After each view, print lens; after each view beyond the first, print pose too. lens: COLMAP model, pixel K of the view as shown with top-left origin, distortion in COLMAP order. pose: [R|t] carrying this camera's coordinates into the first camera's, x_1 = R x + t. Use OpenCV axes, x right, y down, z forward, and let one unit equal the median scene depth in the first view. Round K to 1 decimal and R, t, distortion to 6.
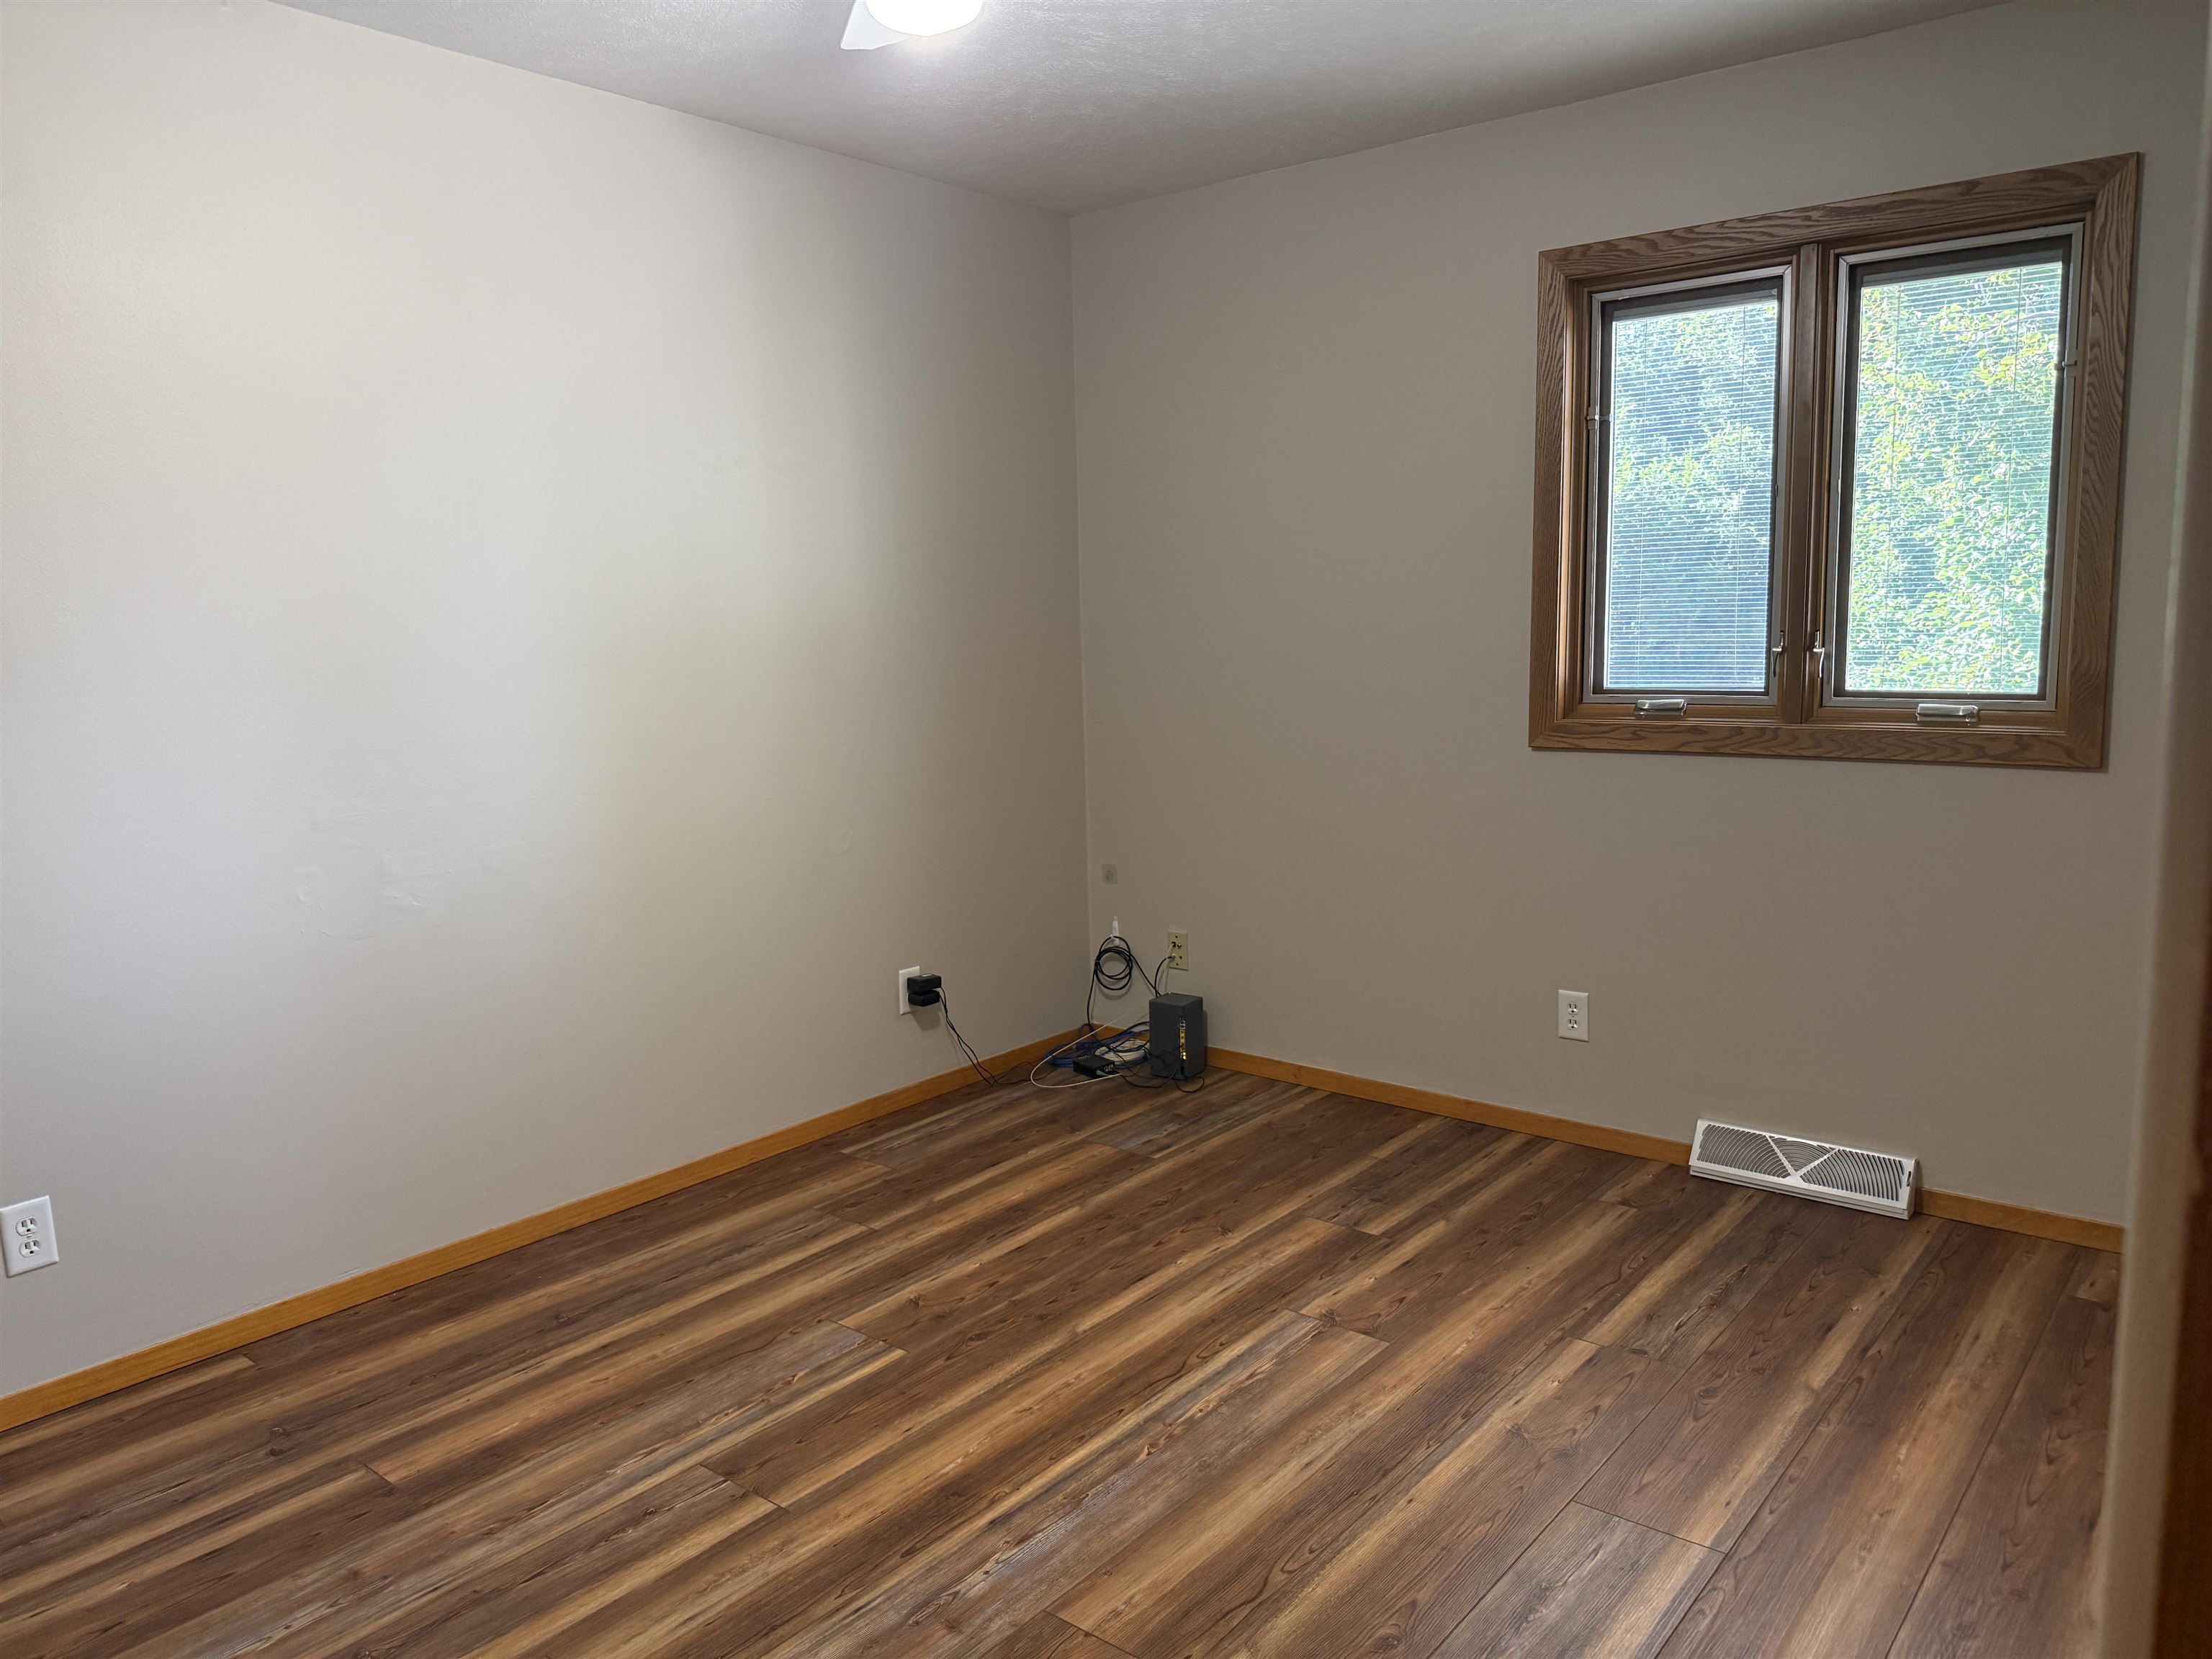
lens RADIAL K [[1559.2, 0, 1113.7], [0, 1559.2, 836.5], [0, 0, 1]] dist [0.066961, -0.101940]
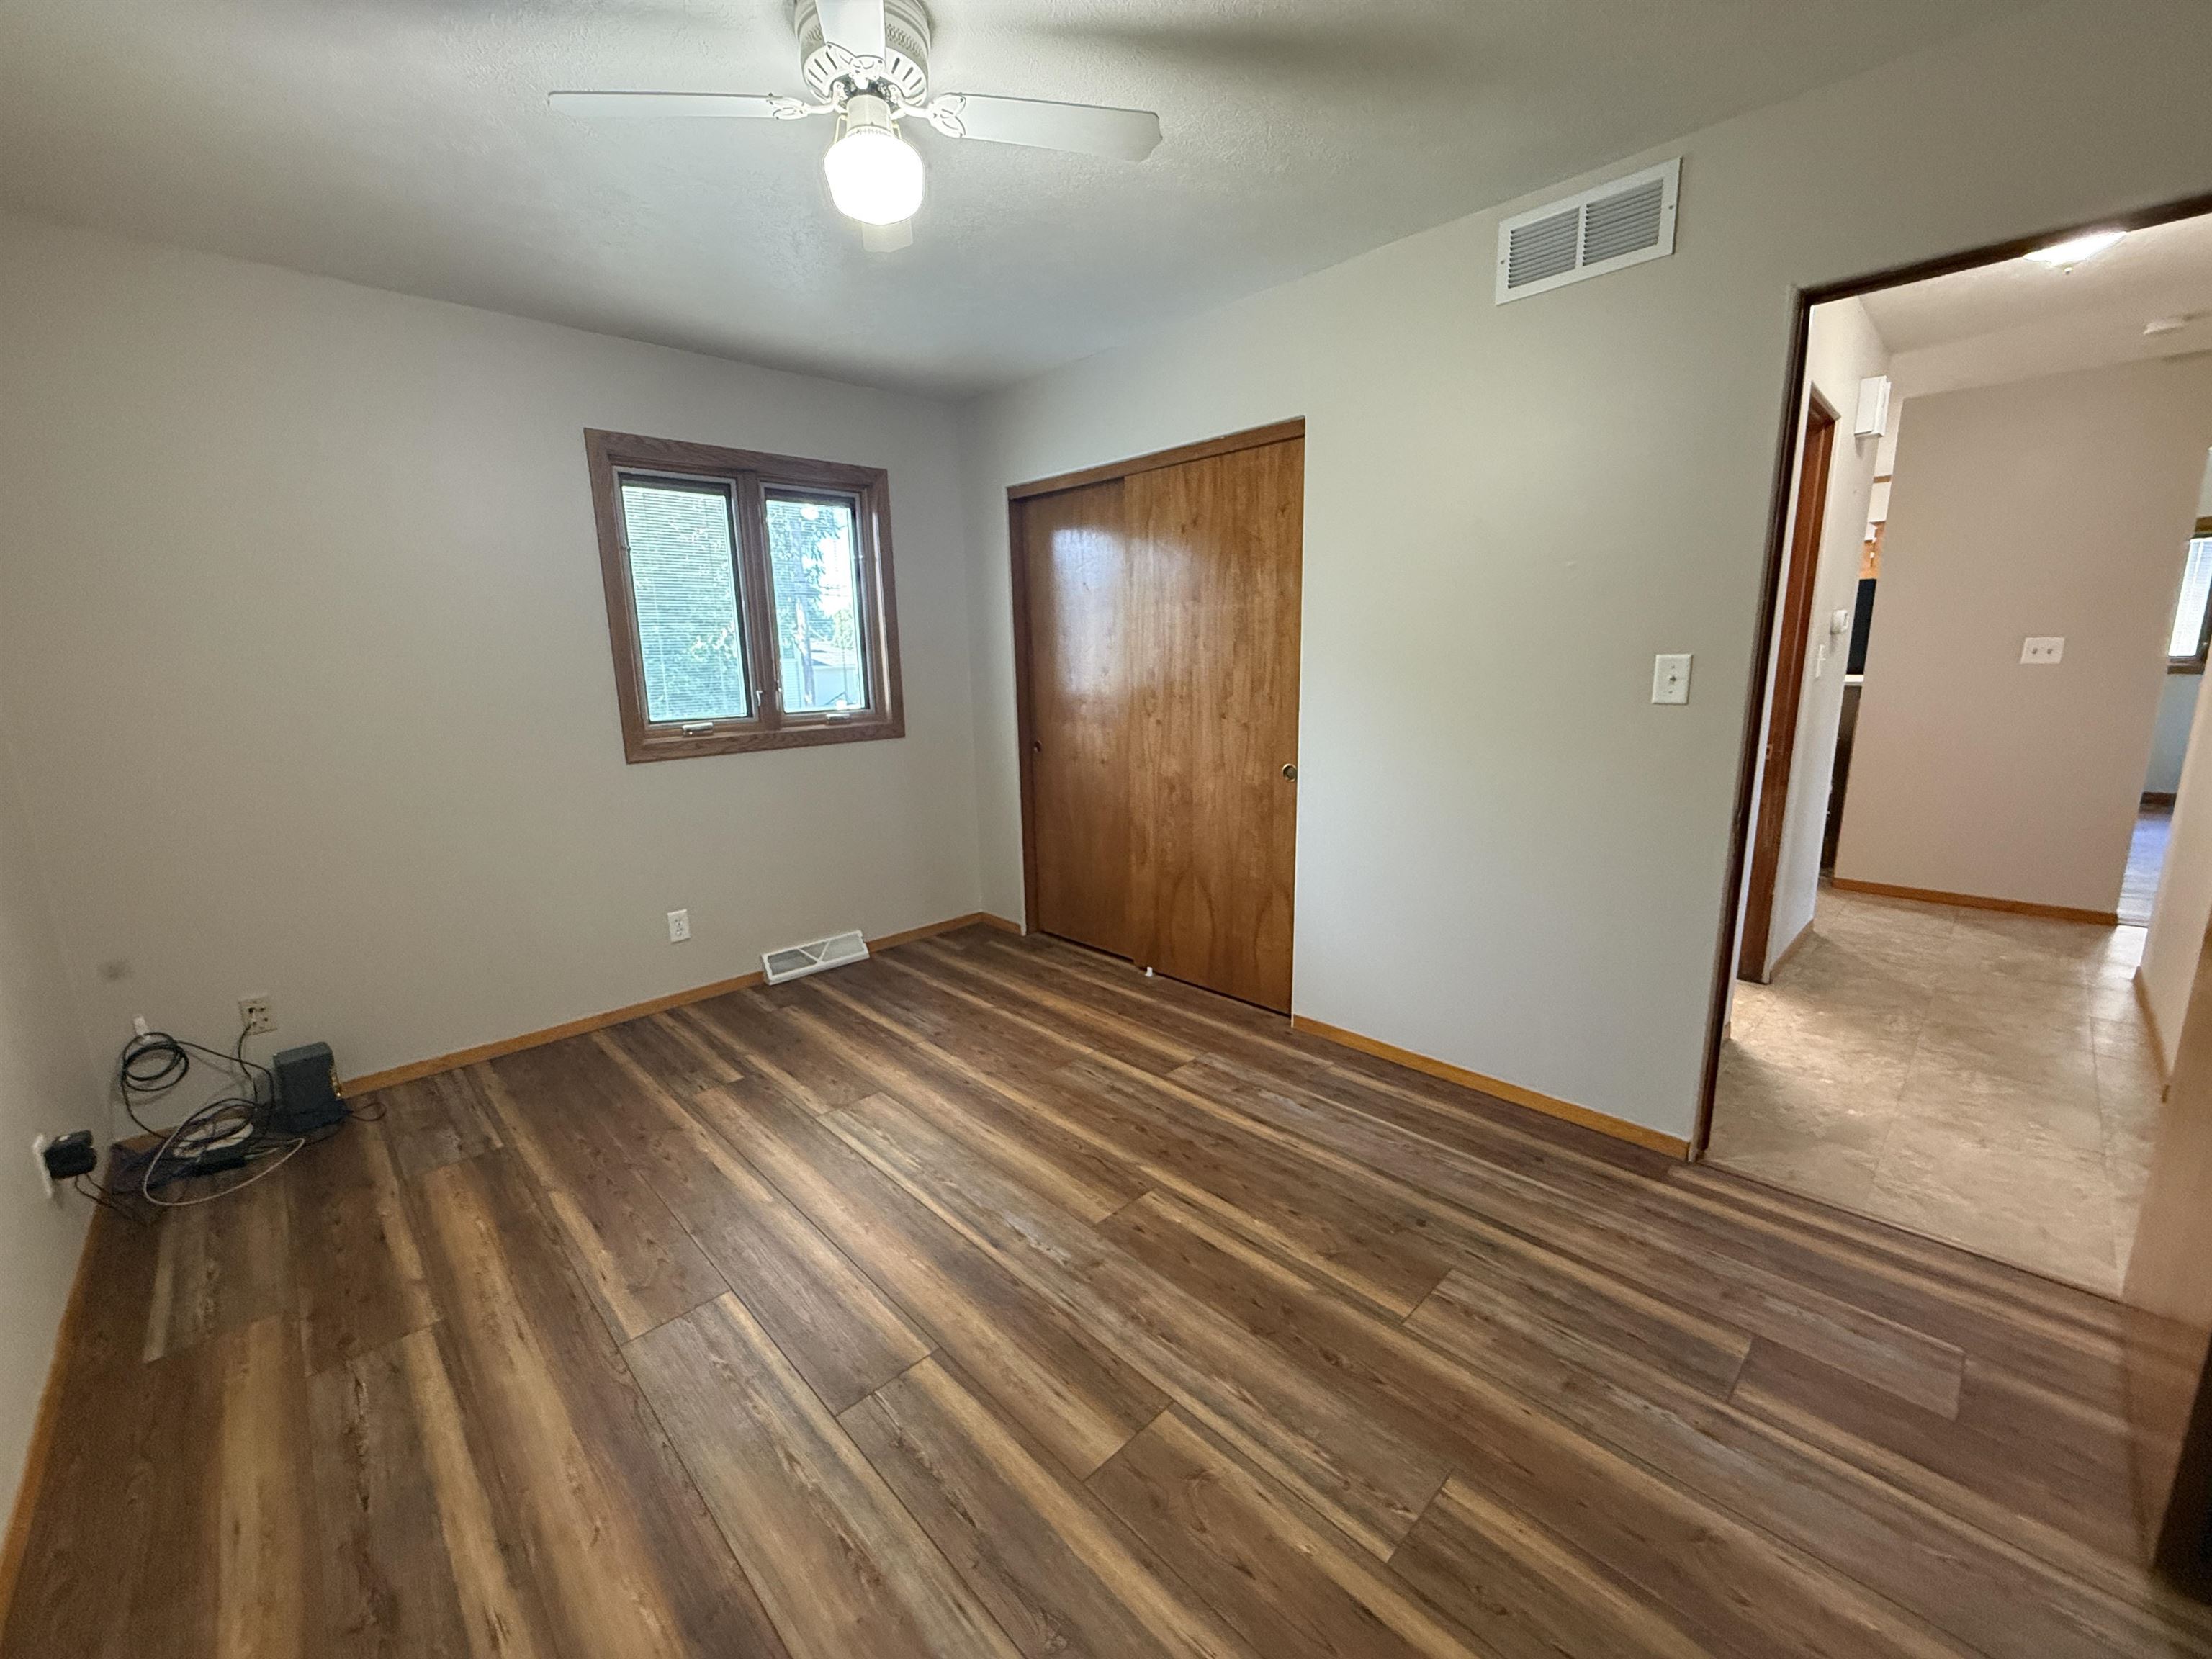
lens RADIAL K [[887.2, 0, 1097.2], [0, 887.2, 827.9], [0, 0, 1]] dist [0.000707, 0.000549]
pose [[0.116943, -0.175167, 0.977569, -0.571222], [0.163818, 0.974242, 0.154974, -0.058716], [-0.979535, 0.142021, 0.142626, 0.481611]]
